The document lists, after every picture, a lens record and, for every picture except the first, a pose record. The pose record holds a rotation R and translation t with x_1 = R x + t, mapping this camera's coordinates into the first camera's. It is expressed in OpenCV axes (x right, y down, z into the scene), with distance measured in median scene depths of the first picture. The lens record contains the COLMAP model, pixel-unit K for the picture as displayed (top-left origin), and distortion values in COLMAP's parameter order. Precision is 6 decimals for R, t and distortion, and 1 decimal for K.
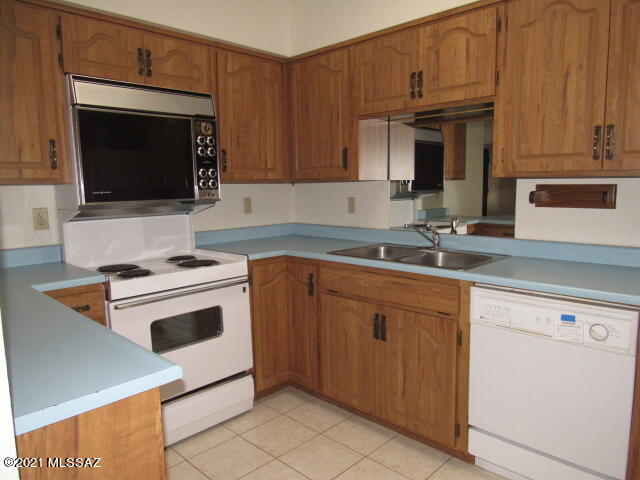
lens RADIAL K [[455.1, 0, 320.0], [0, 455.1, 240.0], [0, 0, 1]] dist [-0.024160, -0.000307]
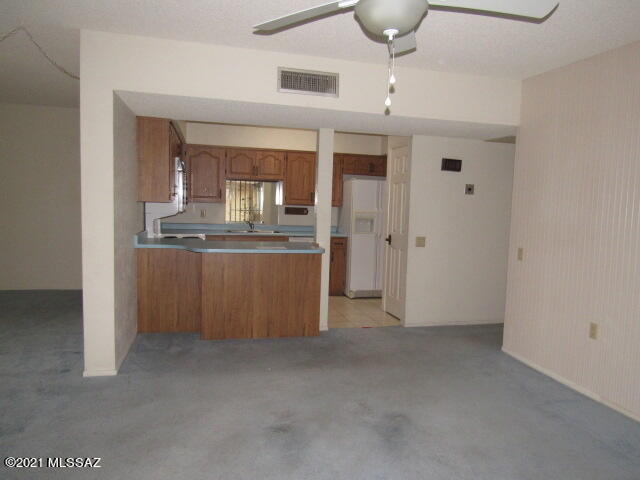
lens RADIAL K [[455.1, 0, 320.0], [0, 455.1, 240.0], [0, 0, 1]] dist [-0.024160, -0.000307]
pose [[0.529324, -0.036941, 0.847615, -2.147277], [0.060955, 0.998126, 0.005435, 0.104191], [-0.846227, 0.048789, 0.530584, -0.881004]]
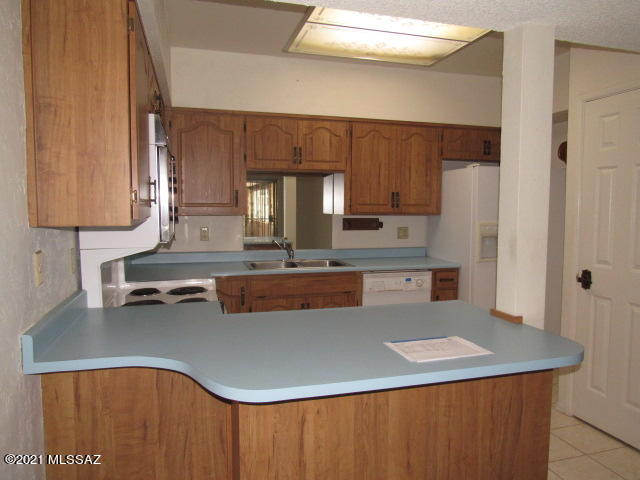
lens RADIAL K [[455.1, 0, 320.0], [0, 455.1, 240.0], [0, 0, 1]] dist [-0.024160, -0.000307]
pose [[0.498922, -0.048581, 0.865284, -1.219342], [0.091924, 0.995762, 0.002904, -0.051516], [-0.861758, 0.078091, 0.501273, 0.182496]]
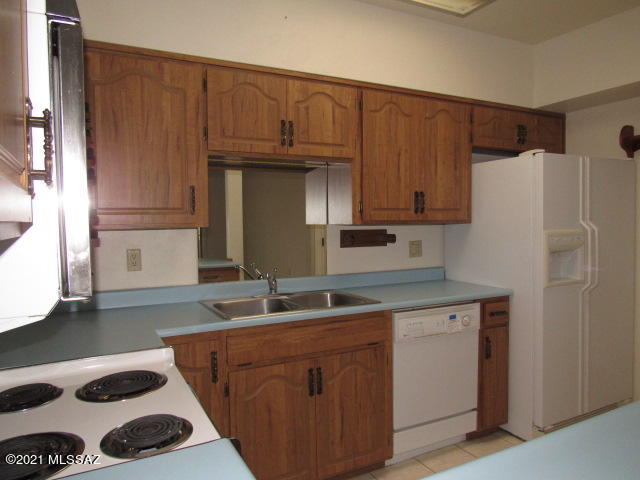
lens RADIAL K [[455.1, 0, 320.0], [0, 455.1, 240.0], [0, 0, 1]] dist [-0.024160, -0.000307]
pose [[0.318408, -0.029982, 0.947480, -0.791483], [0.119691, 0.992772, -0.008808, -0.095498], [-0.940367, 0.116209, 0.319695, 0.690149]]
